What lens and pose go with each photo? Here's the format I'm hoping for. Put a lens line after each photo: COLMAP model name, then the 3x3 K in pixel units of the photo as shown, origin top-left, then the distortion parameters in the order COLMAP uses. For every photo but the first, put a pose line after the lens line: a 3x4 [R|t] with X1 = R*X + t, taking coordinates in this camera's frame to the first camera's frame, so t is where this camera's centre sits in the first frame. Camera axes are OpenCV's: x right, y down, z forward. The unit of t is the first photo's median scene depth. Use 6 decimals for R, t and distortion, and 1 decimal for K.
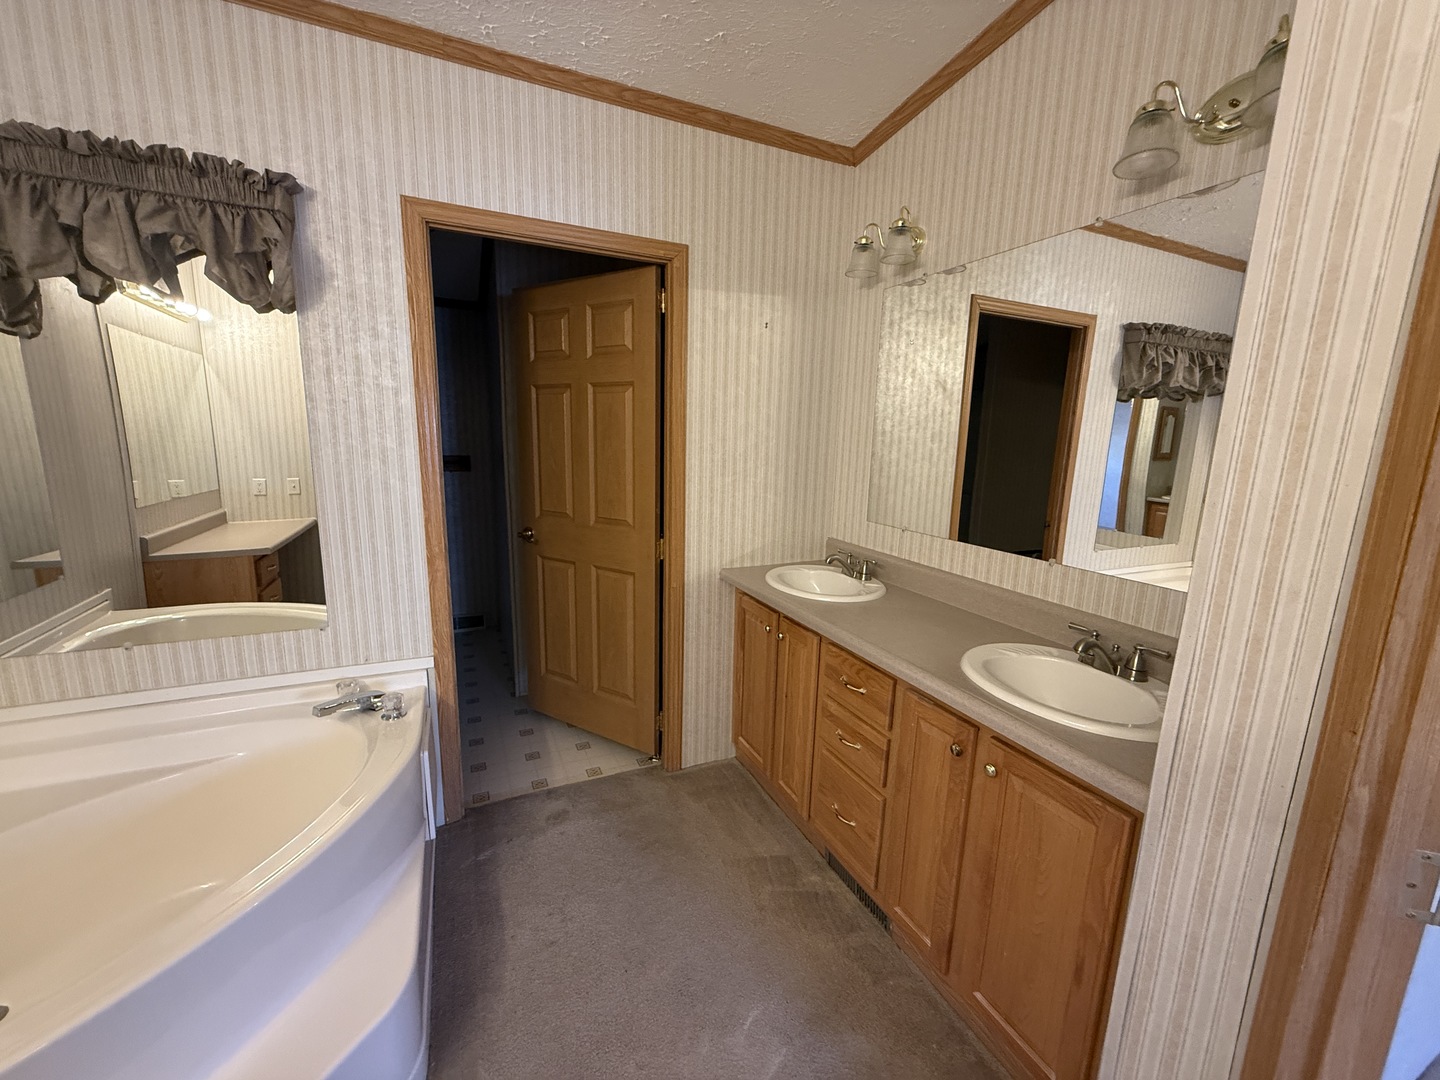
lens RADIAL K [[573.7, 0, 716.5], [0, 573.7, 540.9], [0, 0, 1]] dist [0.002893, -0.001289]
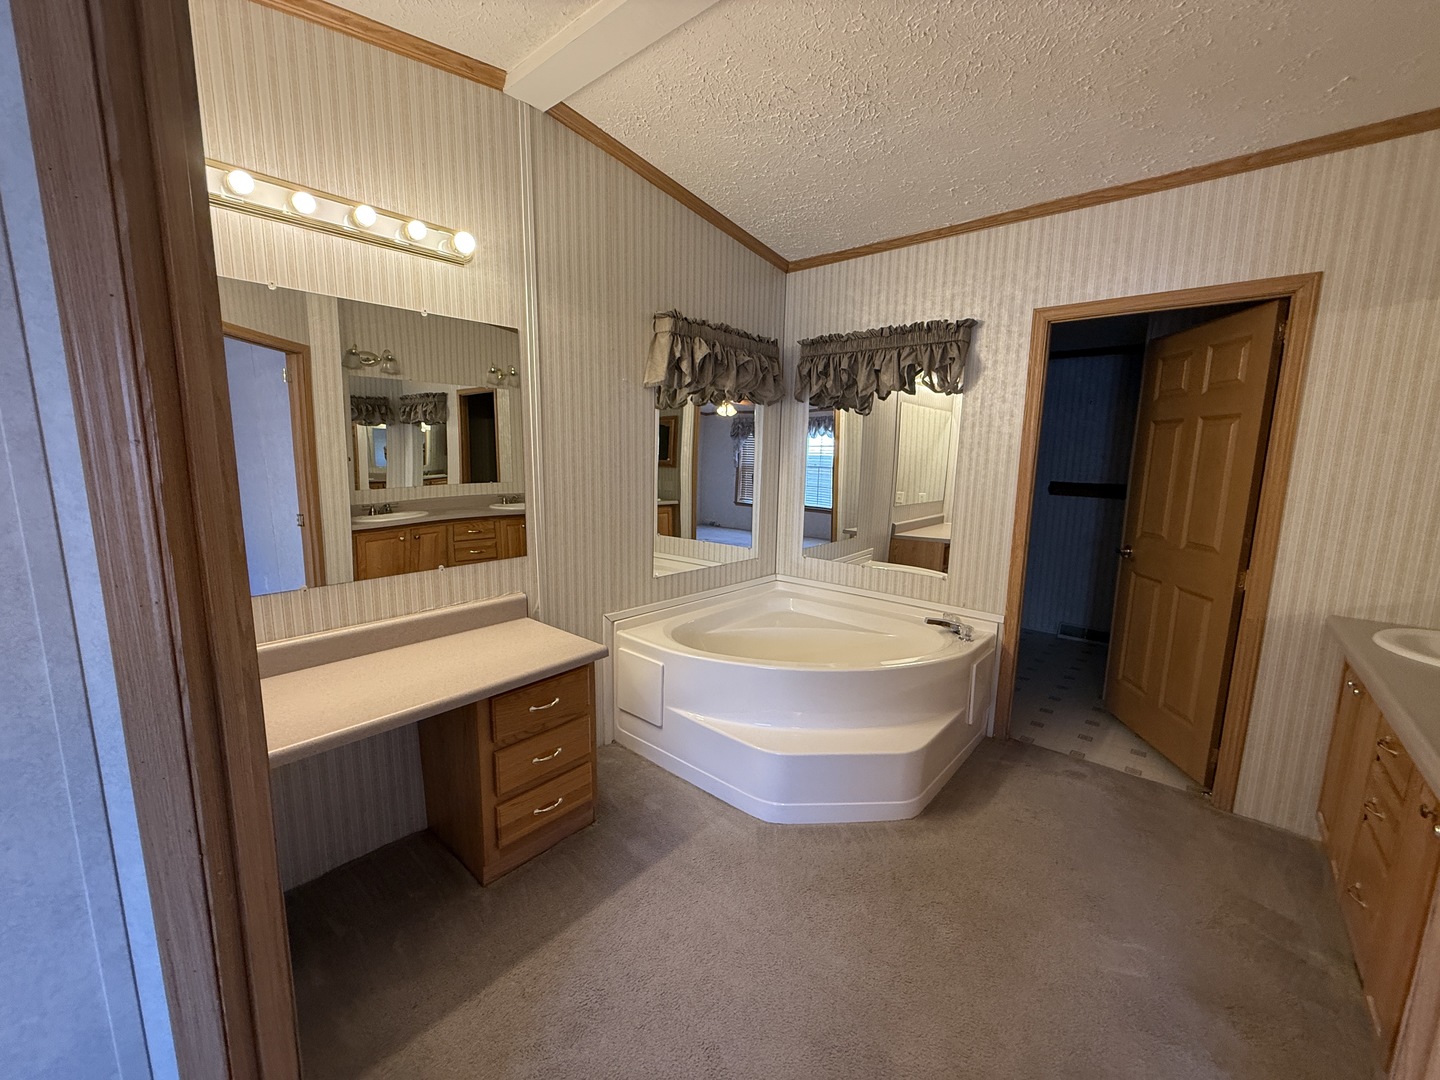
lens RADIAL K [[573.7, 0, 718.9], [0, 573.7, 539.0], [0, 0, 1]] dist [0.002893, -0.001289]
pose [[0.417710, 0.120343, -0.900575, 0.457498], [-0.172858, 0.983612, 0.051263, 0.058251], [0.891986, 0.134259, 0.431667, -0.274099]]
